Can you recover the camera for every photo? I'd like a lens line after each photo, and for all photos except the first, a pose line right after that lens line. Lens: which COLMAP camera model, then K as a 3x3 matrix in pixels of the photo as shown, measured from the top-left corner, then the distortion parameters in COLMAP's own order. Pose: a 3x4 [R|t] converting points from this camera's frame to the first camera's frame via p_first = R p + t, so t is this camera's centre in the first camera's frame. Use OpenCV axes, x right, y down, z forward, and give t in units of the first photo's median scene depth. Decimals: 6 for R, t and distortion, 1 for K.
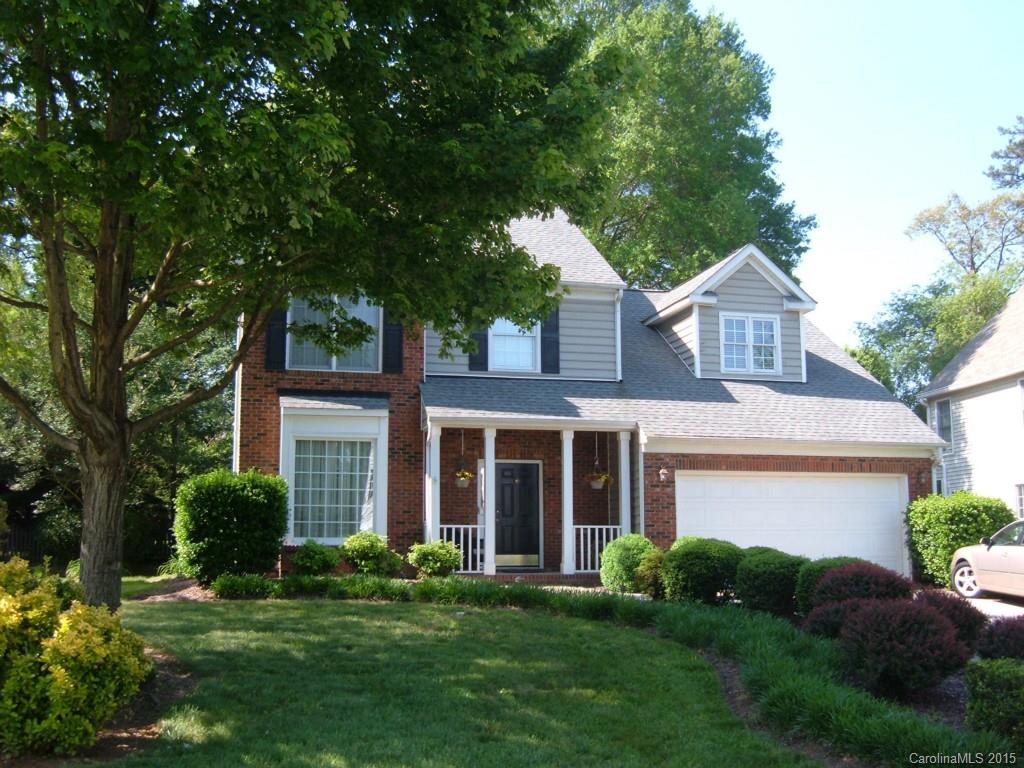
lens RADIAL K [[1153.6, 0, 512.0], [0, 1153.6, 384.0], [0, 0, 1]] dist [-0.102451, -0.030945]
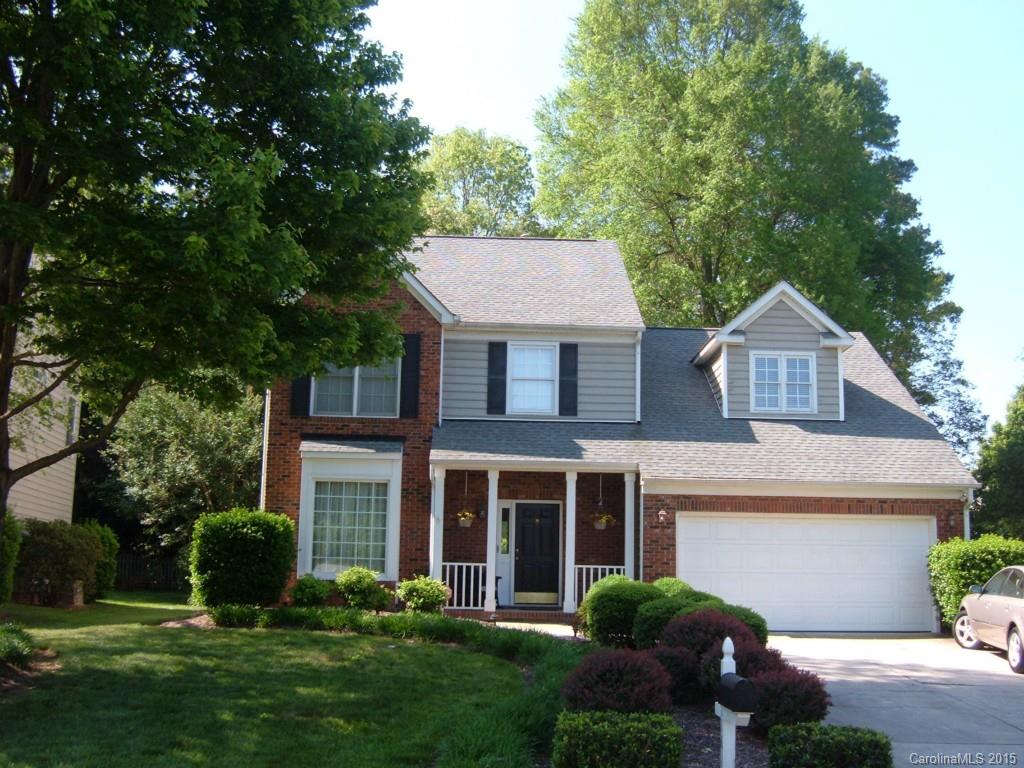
lens RADIAL K [[1153.6, 0, 512.0], [0, 1153.6, 384.0], [0, 0, 1]] dist [-0.102451, -0.030945]
pose [[0.973372, -0.018701, -0.228469, 0.231601], [0.012134, 0.999473, -0.030115, -0.007573], [0.228912, 0.026540, 0.973085, -0.009823]]
